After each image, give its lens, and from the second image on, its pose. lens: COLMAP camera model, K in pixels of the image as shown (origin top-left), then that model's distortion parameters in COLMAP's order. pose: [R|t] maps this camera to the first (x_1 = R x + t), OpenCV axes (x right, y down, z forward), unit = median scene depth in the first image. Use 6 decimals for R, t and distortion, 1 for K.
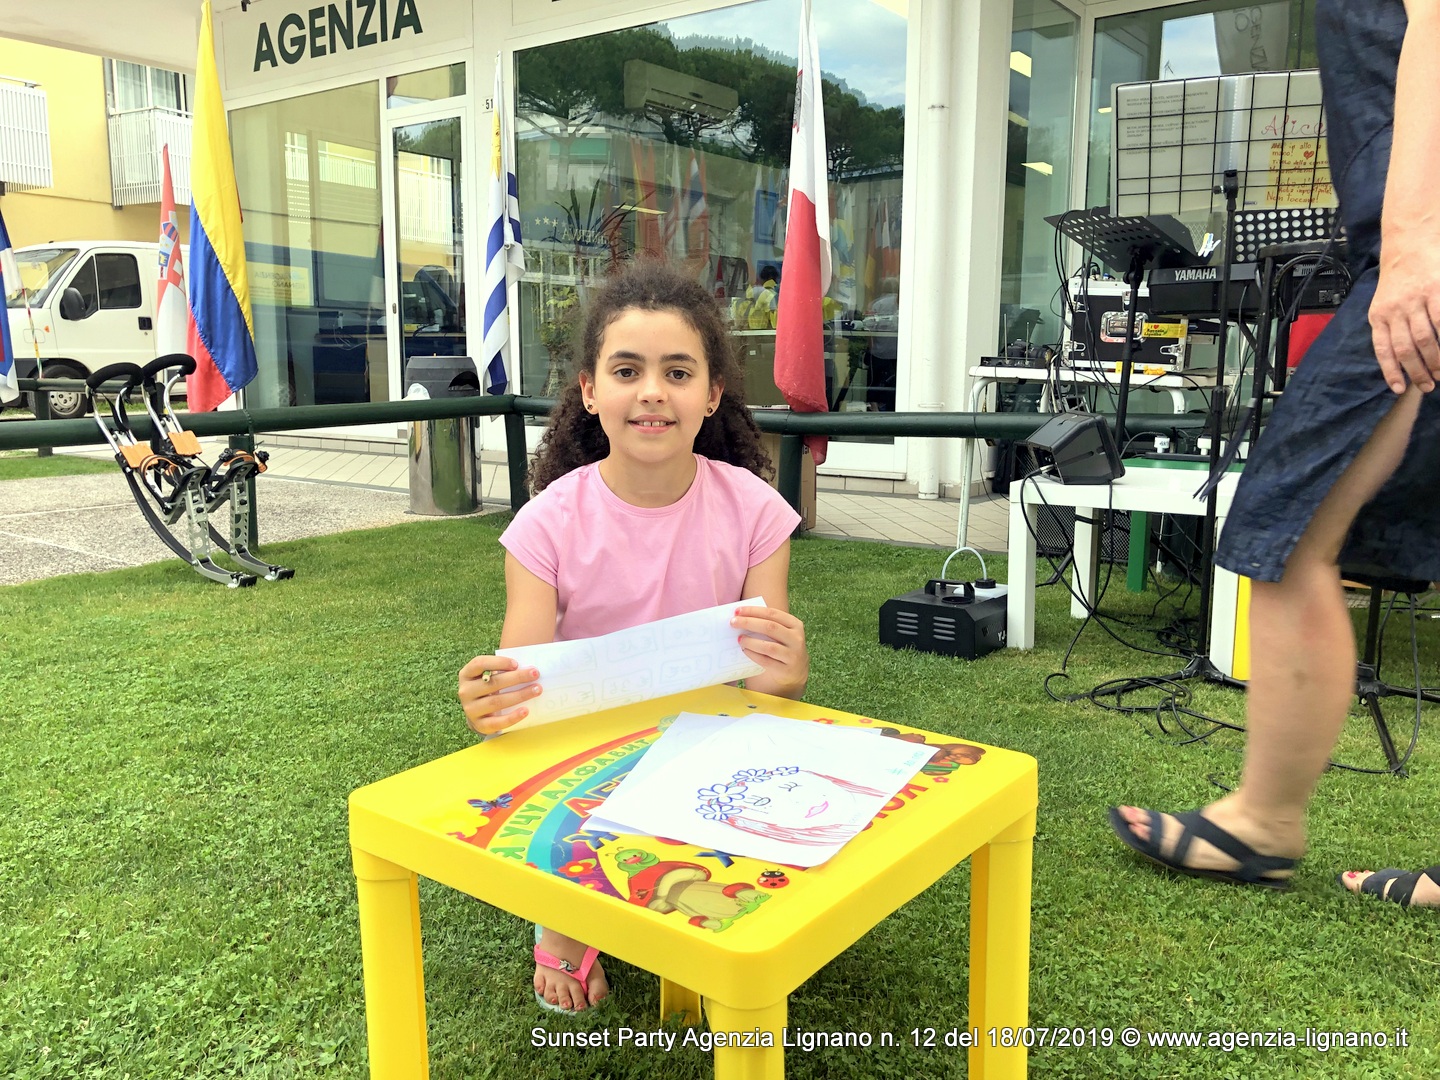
lens RADIAL K [[1228.5, 0, 720.0], [0, 1228.5, 540.0], [0, 0, 1]] dist [-0.005081, 0.015390]
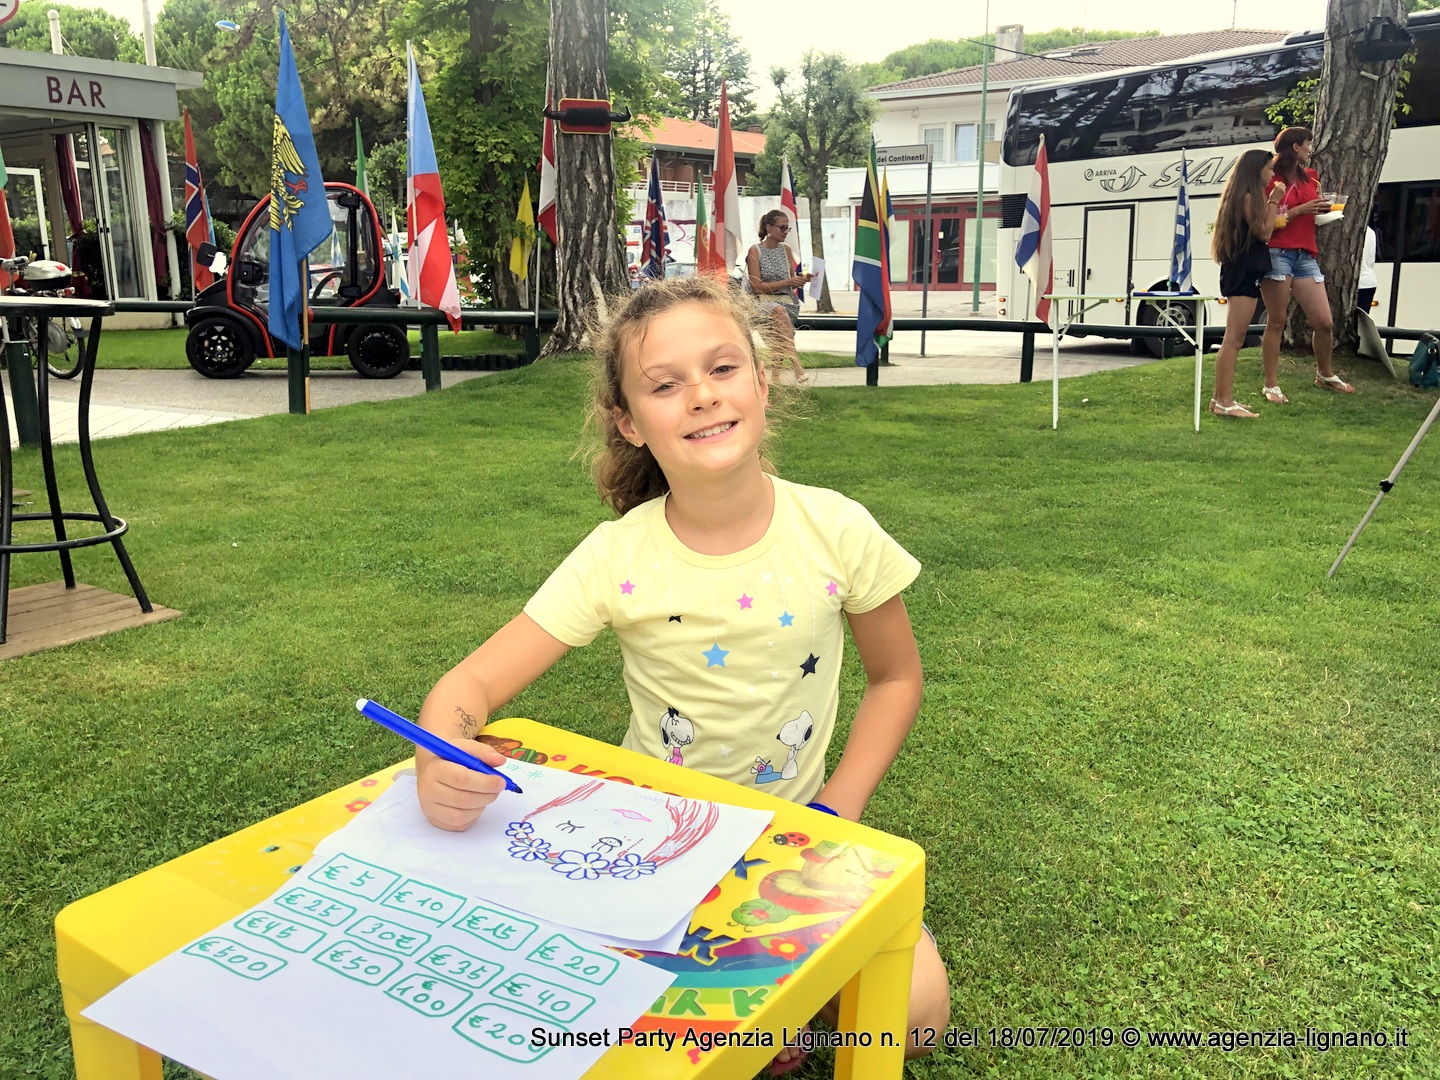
lens RADIAL K [[1228.5, 0, 720.0], [0, 1228.5, 540.0], [0, 0, 1]] dist [-0.005081, 0.015390]
pose [[-0.057063, -0.233207, 0.970751, -0.833223], [0.179721, 0.954052, 0.239759, -0.208361], [-0.982061, 0.188146, -0.012529, 0.944449]]
